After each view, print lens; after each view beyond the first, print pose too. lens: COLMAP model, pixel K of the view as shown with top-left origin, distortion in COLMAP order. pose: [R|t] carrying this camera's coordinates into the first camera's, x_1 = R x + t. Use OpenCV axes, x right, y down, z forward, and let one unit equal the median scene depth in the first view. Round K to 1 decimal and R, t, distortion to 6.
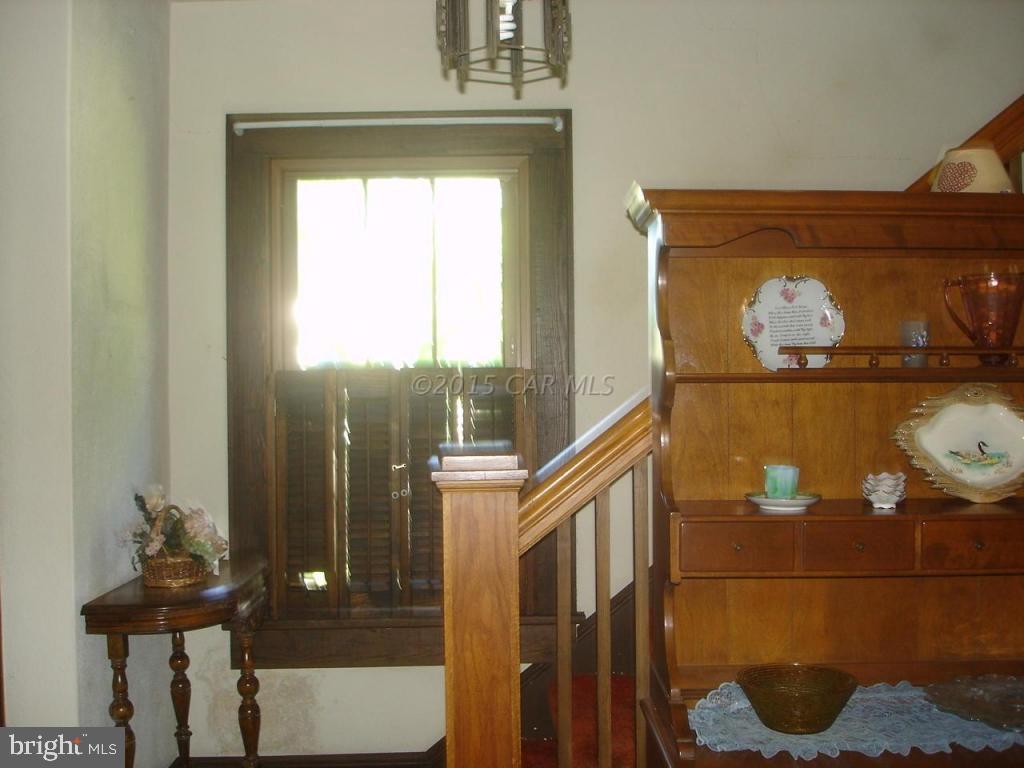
lens RADIAL K [[1170.4, 0, 512.0], [0, 1170.4, 384.0], [0, 0, 1]] dist [-0.006233, -0.403341]
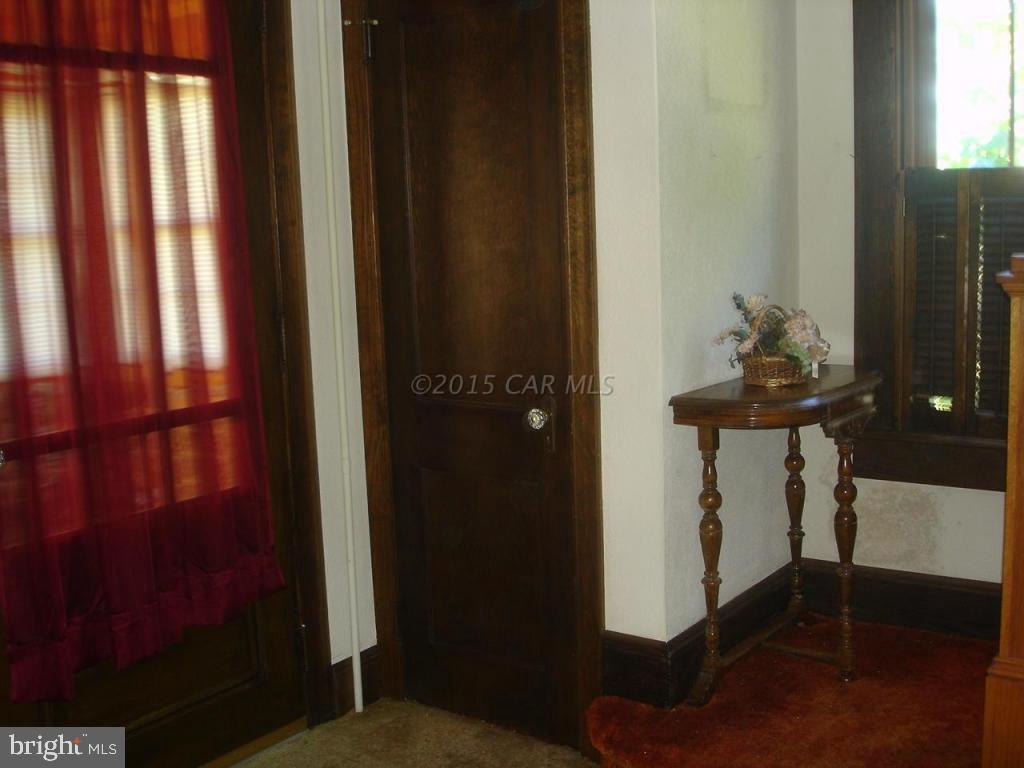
lens RADIAL K [[1170.4, 0, 512.0], [0, 1170.4, 384.0], [0, 0, 1]] dist [-0.006233, -0.403341]
pose [[0.769732, 0.071620, -0.634337, 0.174782], [0.027126, 0.989119, 0.144592, 0.019424], [0.637791, -0.128504, 0.759414, 0.086364]]
